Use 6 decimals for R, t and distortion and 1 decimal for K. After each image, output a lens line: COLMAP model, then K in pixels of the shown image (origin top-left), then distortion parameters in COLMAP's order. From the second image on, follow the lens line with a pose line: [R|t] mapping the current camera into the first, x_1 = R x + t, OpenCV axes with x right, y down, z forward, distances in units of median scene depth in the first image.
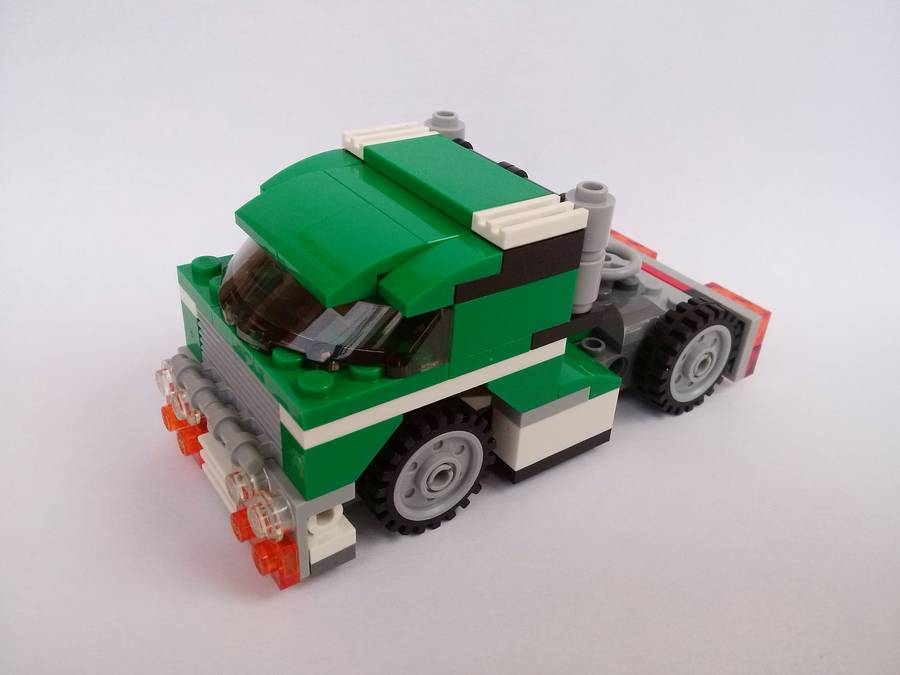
lens RADIAL K [[846.3, 0, 450.0], [0, 846.3, 337.5], [0, 0, 1]] dist [-0.000370, -0.003438]
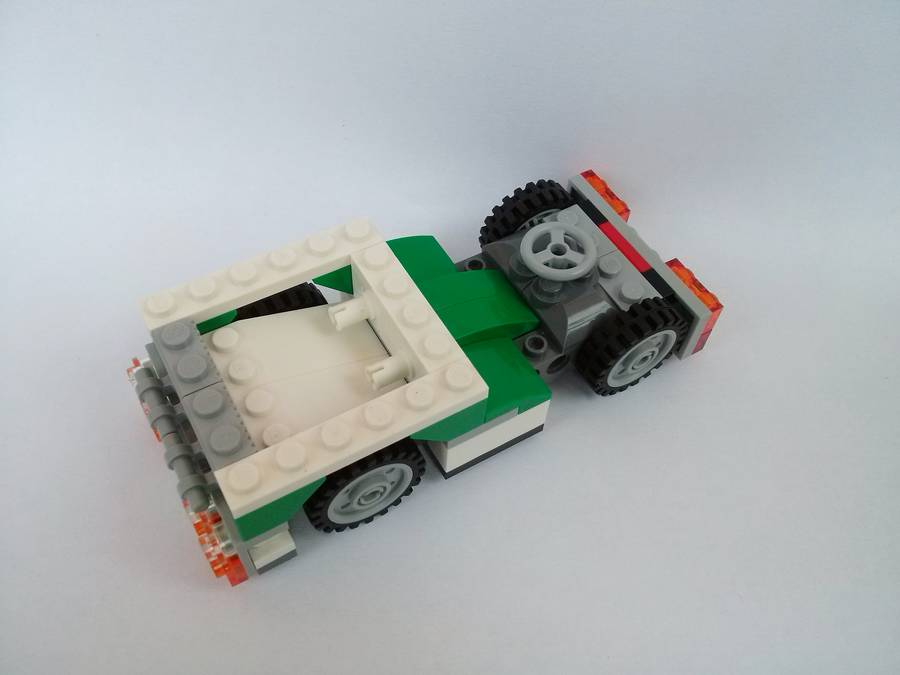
lens RADIAL K [[846.3, 0, 450.0], [0, 846.3, 337.5], [0, 0, 1]] dist [-0.000370, -0.003438]
pose [[0.996371, 0.060107, -0.060263, 0.144500], [-0.035065, 0.935024, 0.352848, -0.422108], [0.077556, -0.349454, 0.933738, 0.014714]]
